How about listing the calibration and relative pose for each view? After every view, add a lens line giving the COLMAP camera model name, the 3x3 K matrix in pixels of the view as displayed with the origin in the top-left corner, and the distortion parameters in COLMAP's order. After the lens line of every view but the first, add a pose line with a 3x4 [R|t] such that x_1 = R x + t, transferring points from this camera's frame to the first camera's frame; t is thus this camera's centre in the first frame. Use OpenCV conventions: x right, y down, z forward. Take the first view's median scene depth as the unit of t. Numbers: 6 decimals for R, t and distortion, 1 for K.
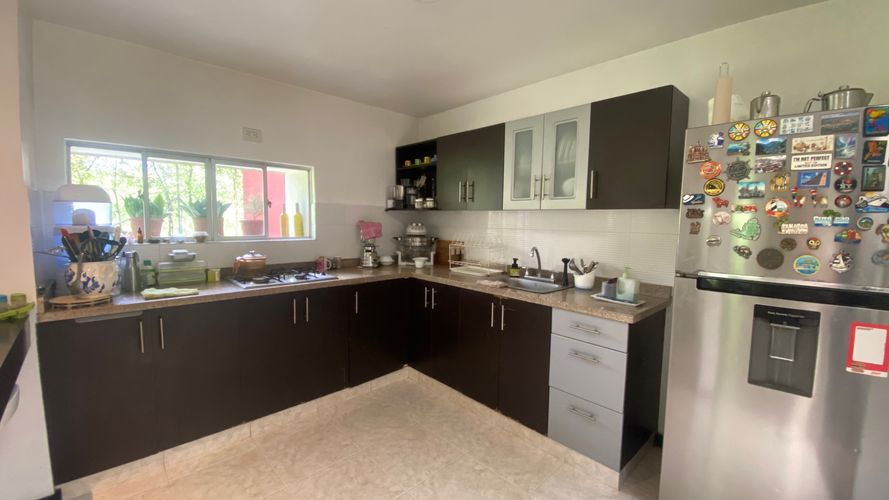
lens RADIAL K [[363.3, 0, 440.3], [0, 363.3, 250.4], [0, 0, 1]] dist [-0.001891, -0.000235]
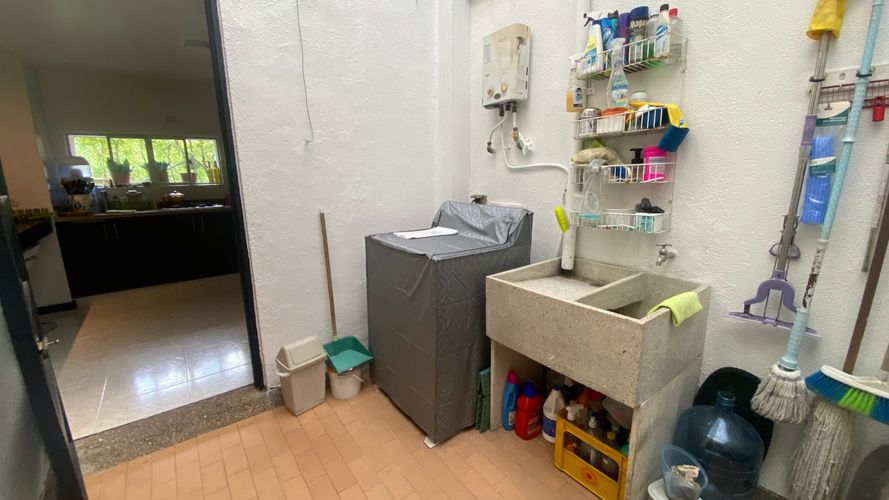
lens RADIAL K [[363.3, 0, 448.7], [0, 363.3, 248.0], [0, 0, 1]] dist [-0.001891, -0.000235]
pose [[0.993835, -0.000207, -0.110869, 1.205253], [0.014709, 0.991405, 0.129998, 0.082858], [0.109889, -0.130827, 0.985296, -0.744636]]
